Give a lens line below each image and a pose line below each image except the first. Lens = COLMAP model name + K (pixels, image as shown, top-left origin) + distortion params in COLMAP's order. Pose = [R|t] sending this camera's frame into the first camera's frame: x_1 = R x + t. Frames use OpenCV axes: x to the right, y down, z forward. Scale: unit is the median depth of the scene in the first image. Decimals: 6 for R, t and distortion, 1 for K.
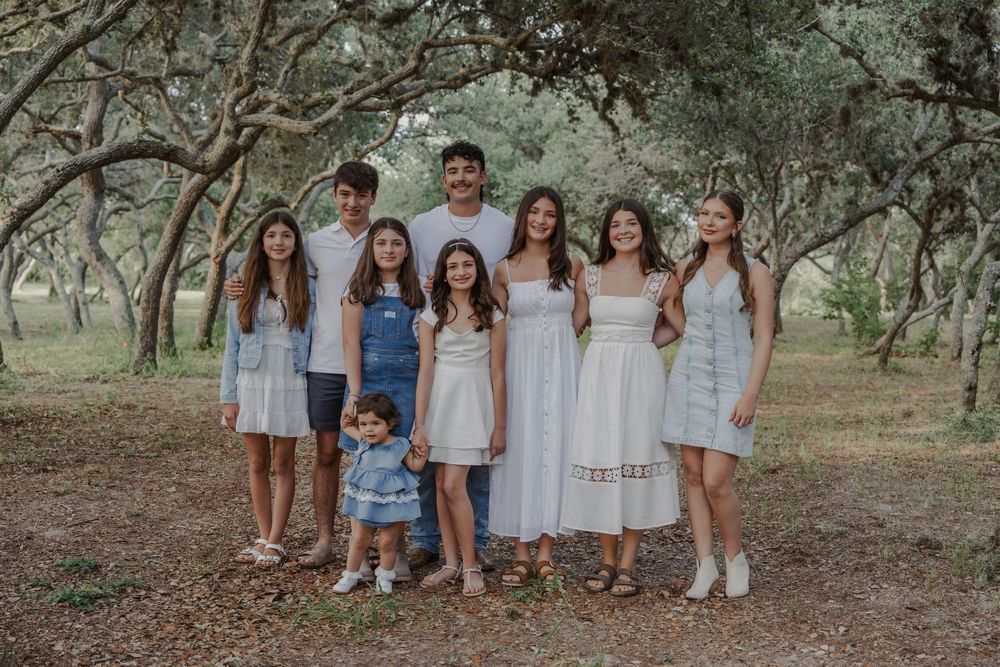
lens RADIAL K [[1433.1, 0, 501.6], [0, 1433.1, 333.2], [0, 0, 1]] dist [0.033433, 0.000000]
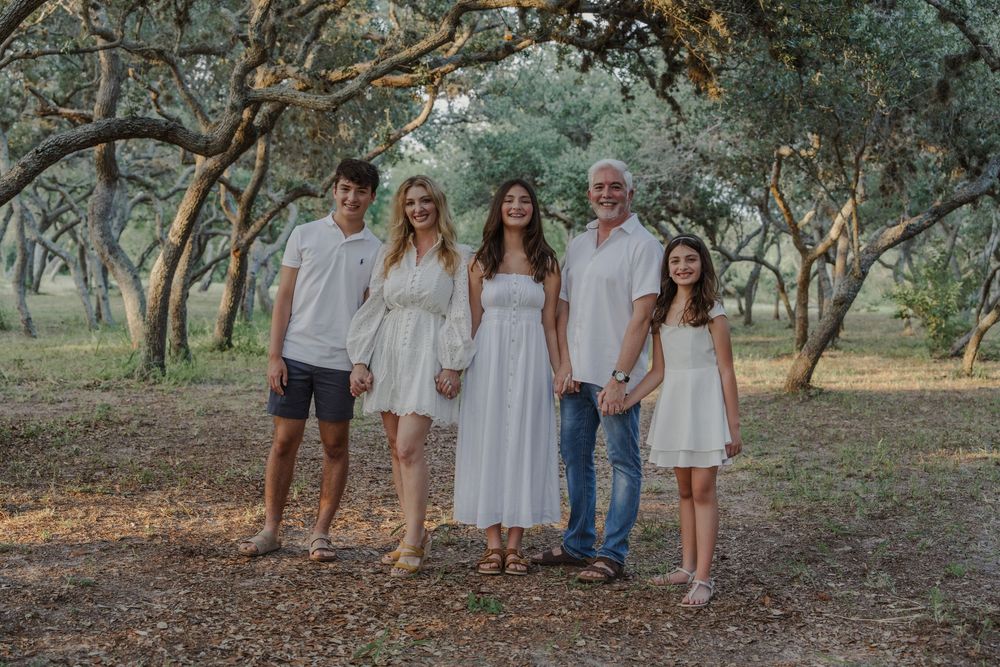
lens RADIAL K [[1464.7, 0, 499.6], [0, 1464.7, 327.4], [0, 0, 1]] dist [0.029500, 0.000000]
pose [[0.999537, 0.003264, -0.030254, -0.001839], [-0.003250, 0.999995, 0.000501, -0.005146], [0.030255, -0.000402, 0.999542, 0.073587]]
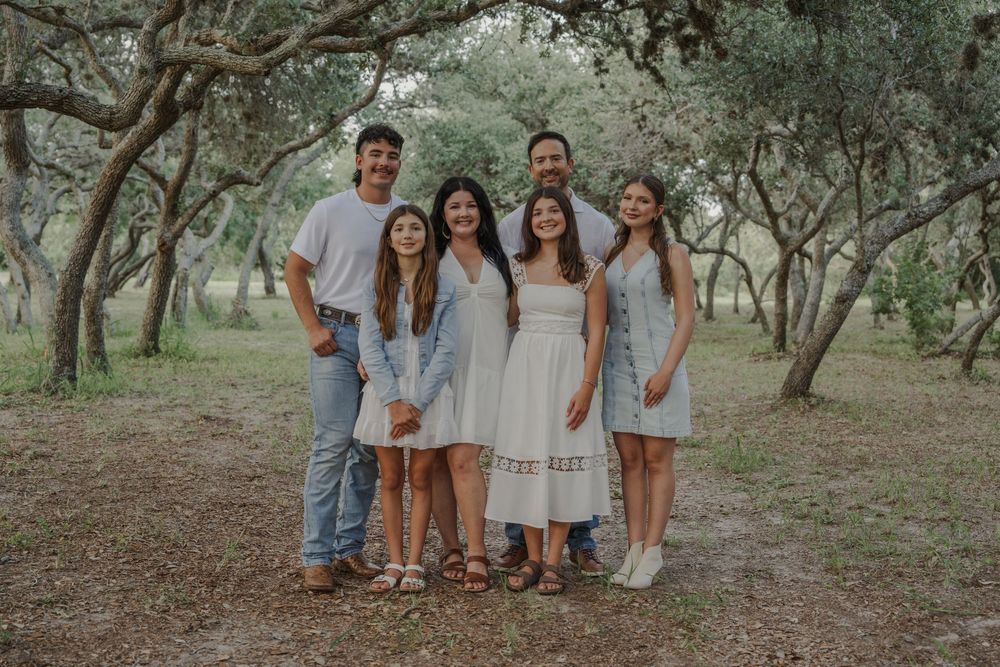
lens RADIAL K [[1481.4, 0, 504.1], [0, 1481.4, 334.7], [0, 0, 1]] dist [0.039131, 0.000000]
pose [[0.999944, -0.004406, 0.009635, -0.012004], [0.004313, 0.999945, 0.009595, -0.009581], [-0.009677, -0.009553, 0.999908, 0.160287]]
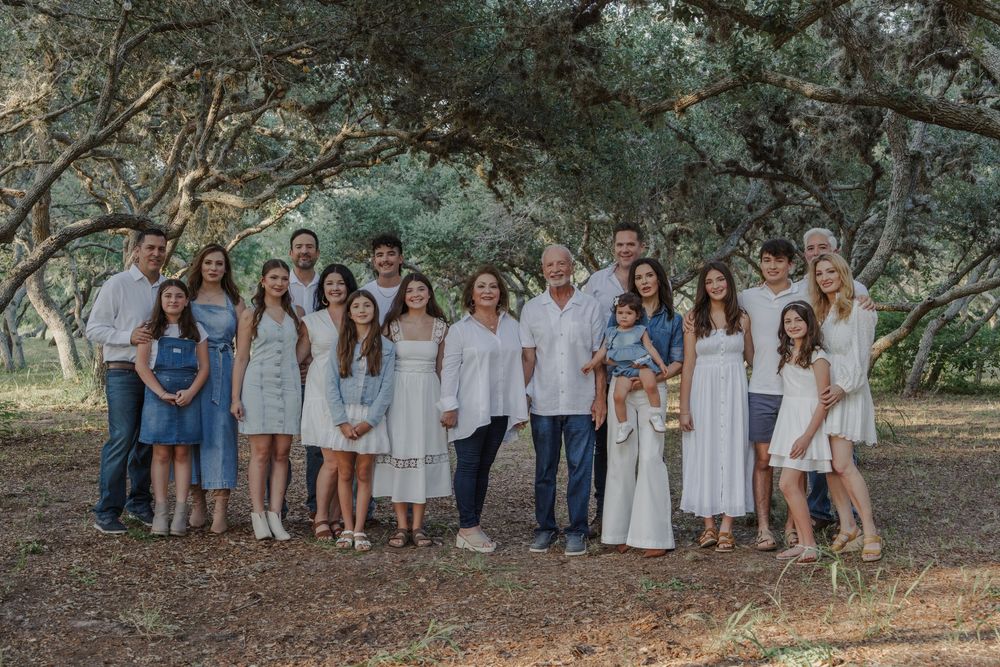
lens RADIAL K [[1409.3, 0, 496.6], [0, 1409.3, 336.3], [0, 0, 1]] dist [0.006634, 0.000000]
pose [[0.997710, -0.008833, 0.067056, -0.002905], [0.010361, 0.999694, -0.022471, 0.001804], [-0.066837, 0.023115, 0.997496, -0.149179]]
